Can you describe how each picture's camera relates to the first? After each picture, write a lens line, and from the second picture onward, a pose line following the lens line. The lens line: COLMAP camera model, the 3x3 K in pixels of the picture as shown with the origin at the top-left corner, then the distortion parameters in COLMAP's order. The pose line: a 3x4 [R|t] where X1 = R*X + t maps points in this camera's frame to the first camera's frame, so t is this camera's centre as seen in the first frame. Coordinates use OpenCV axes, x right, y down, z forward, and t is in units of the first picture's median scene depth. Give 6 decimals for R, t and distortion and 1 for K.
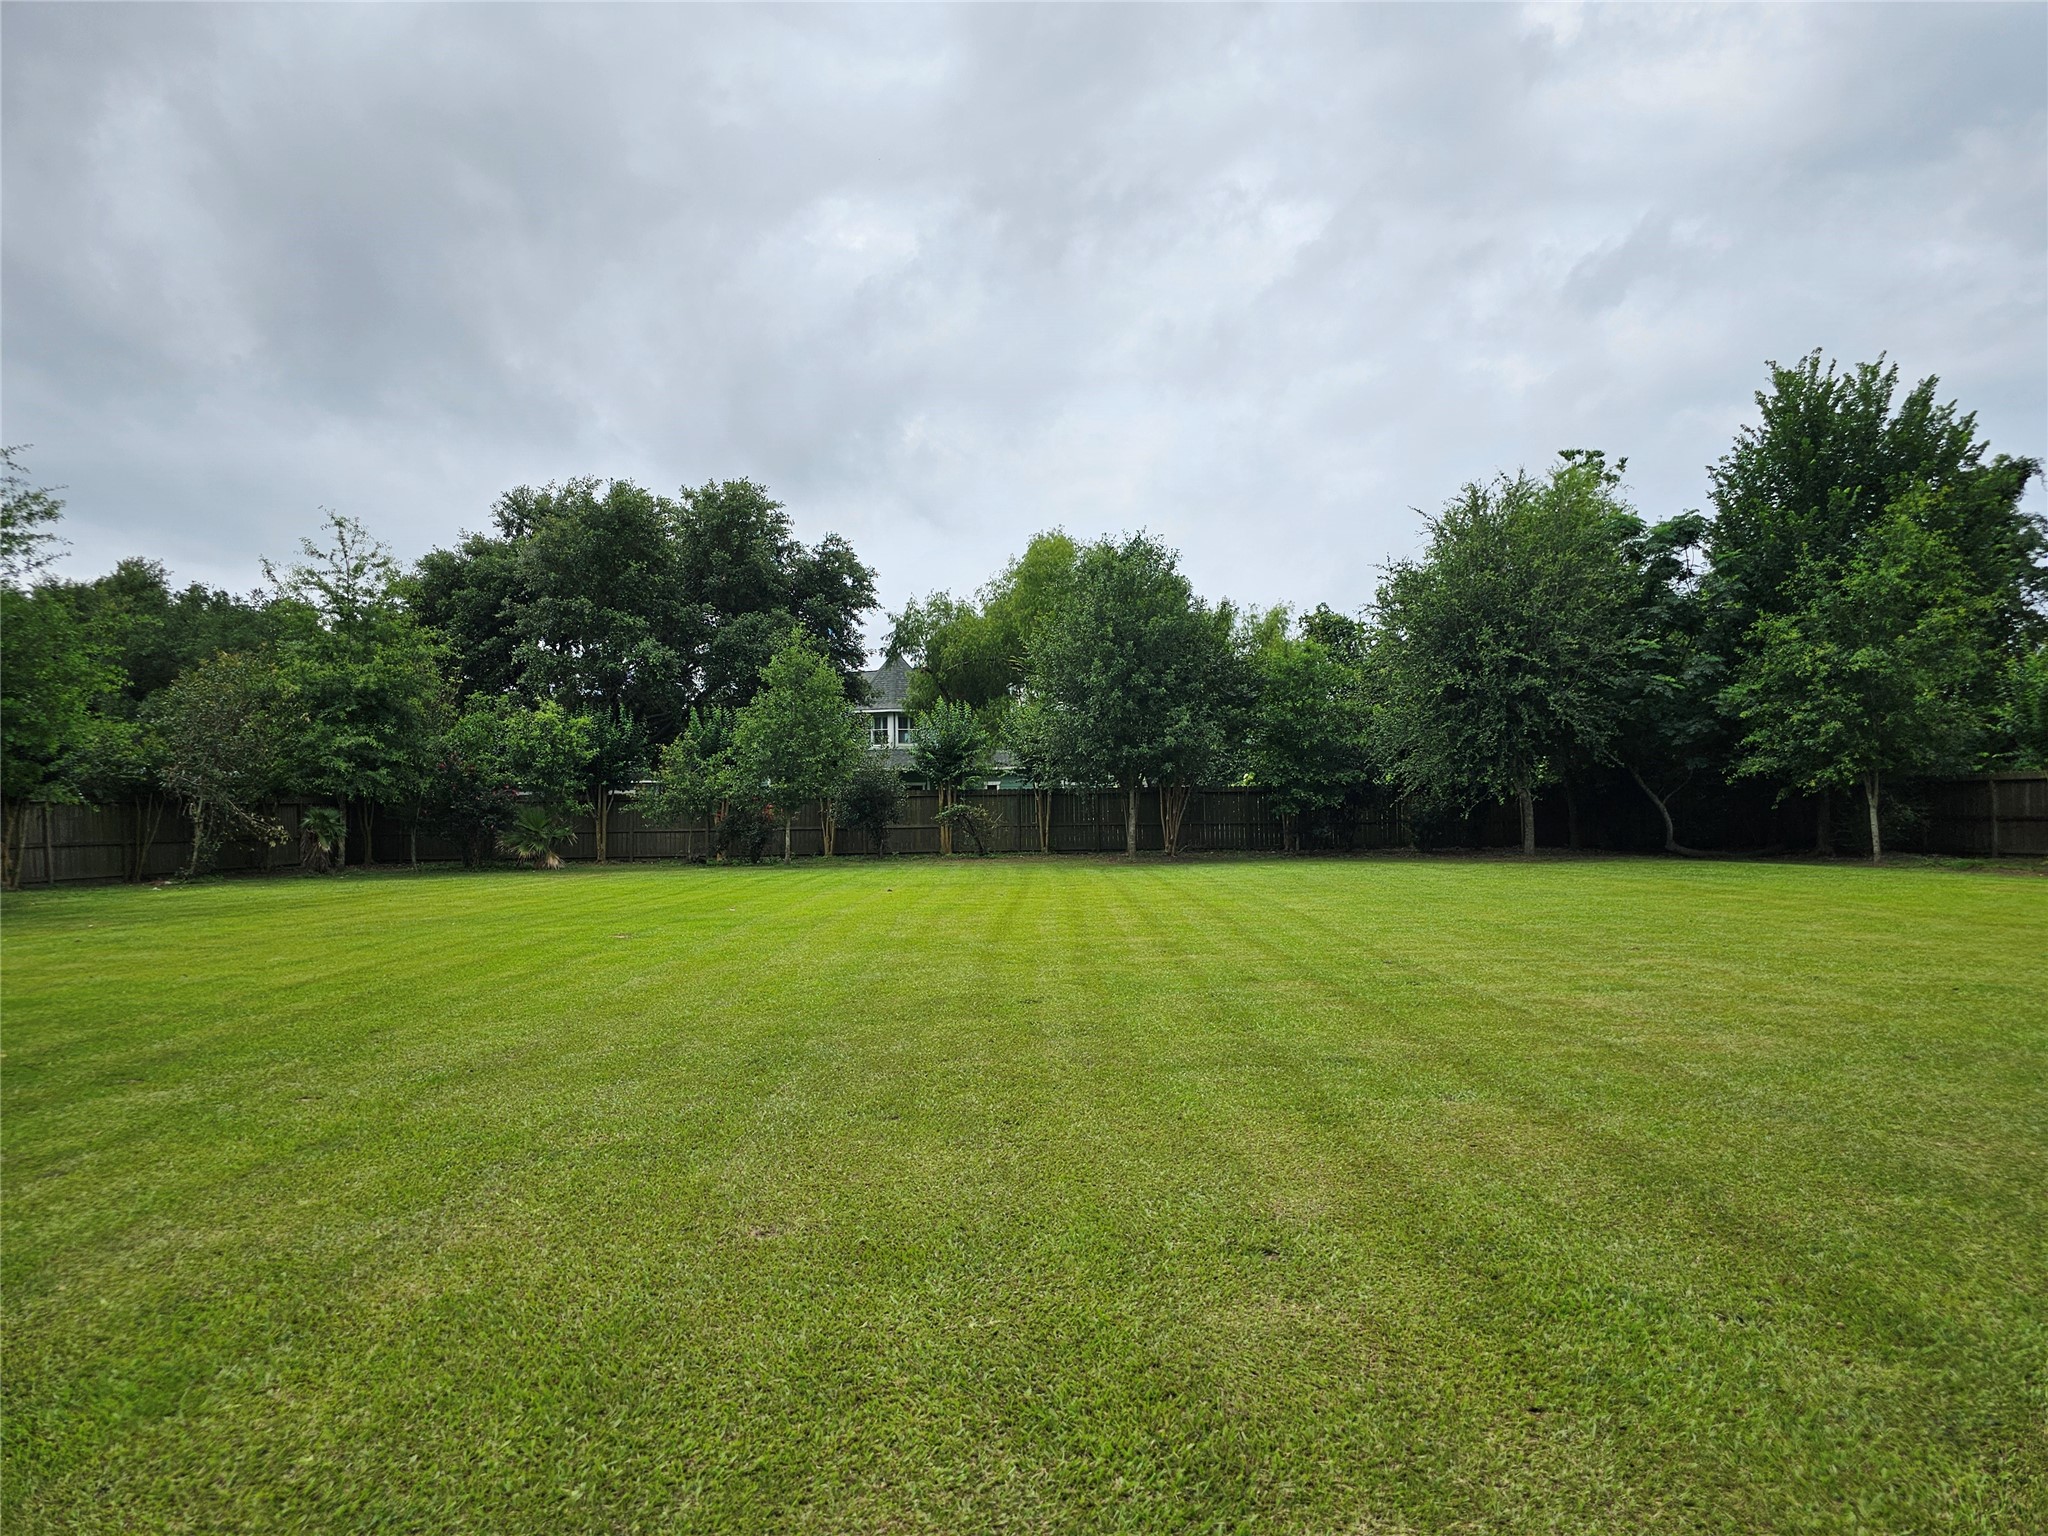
lens RADIAL K [[1351.8, 0, 1039.8], [0, 1351.8, 788.2], [0, 0, 1]] dist [0.057053, -0.062933]
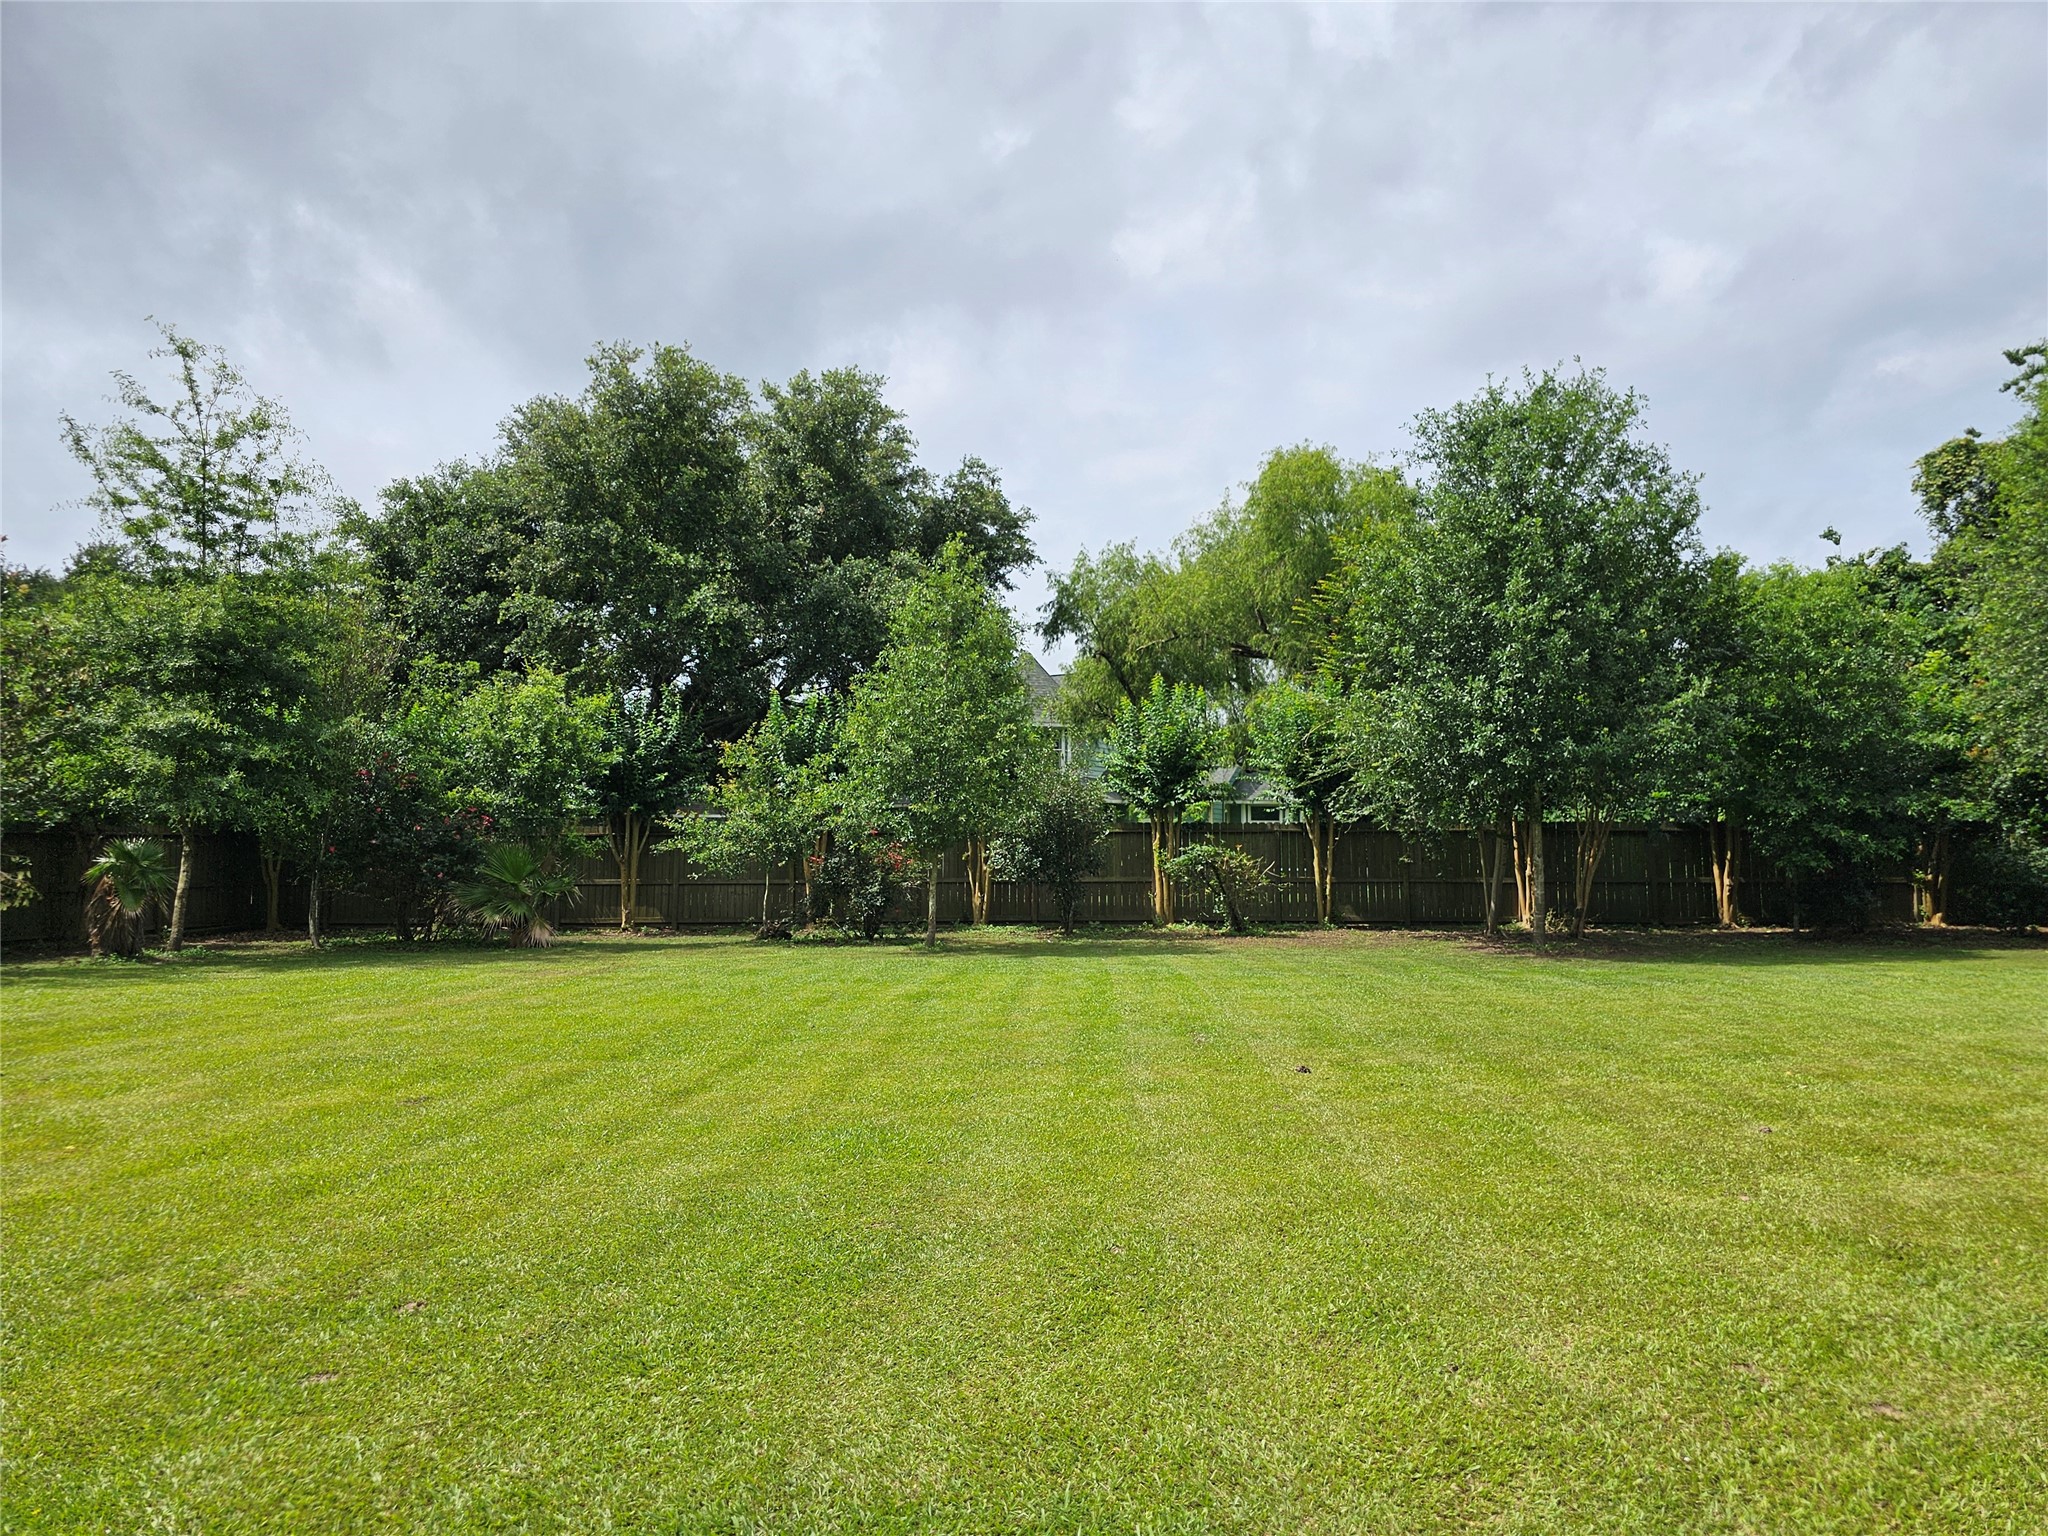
lens RADIAL K [[1365.0, 0, 1047.1], [0, 1365.0, 761.2], [0, 0, 1]] dist [0.072025, -0.083021]
pose [[0.998970, 0.007263, -0.044795, -0.106798], [-0.009624, 0.998563, -0.052728, 0.007494], [0.044348, 0.053105, 0.997604, 0.397479]]
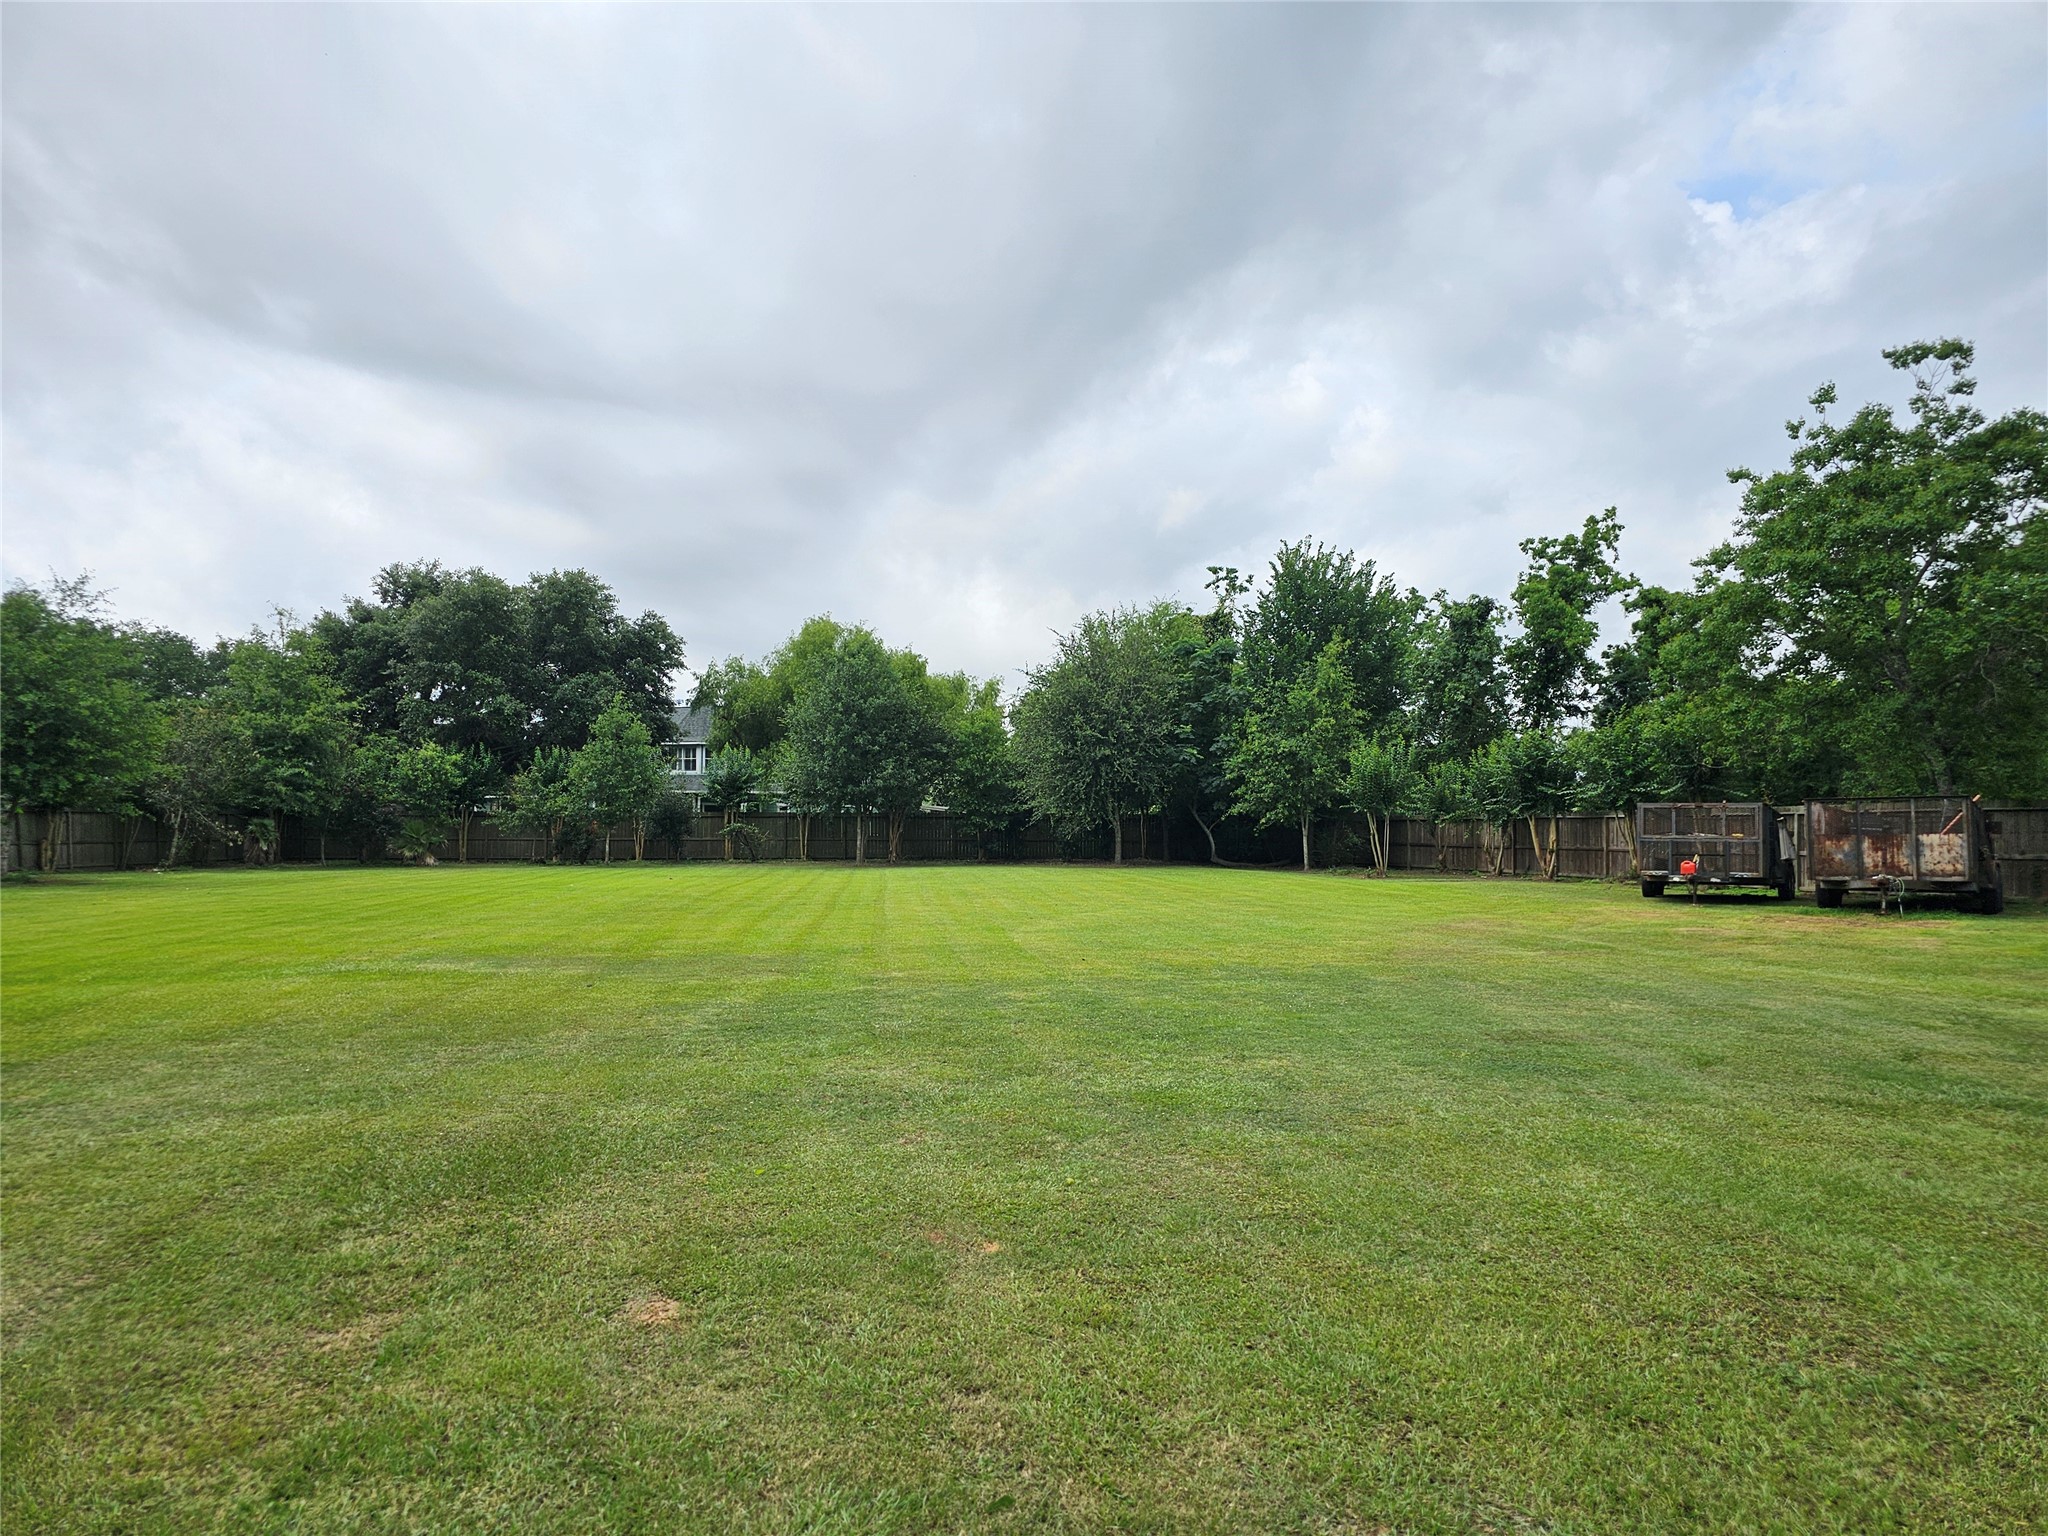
lens RADIAL K [[1355.4, 0, 1027.7], [0, 1355.4, 788.5], [0, 0, 1]] dist [0.052996, -0.065249]
pose [[0.993603, 0.020407, 0.111072, 0.083734], [-0.019189, 0.999744, -0.012026, -0.012993], [-0.111289, 0.009817, 0.993740, -0.426743]]
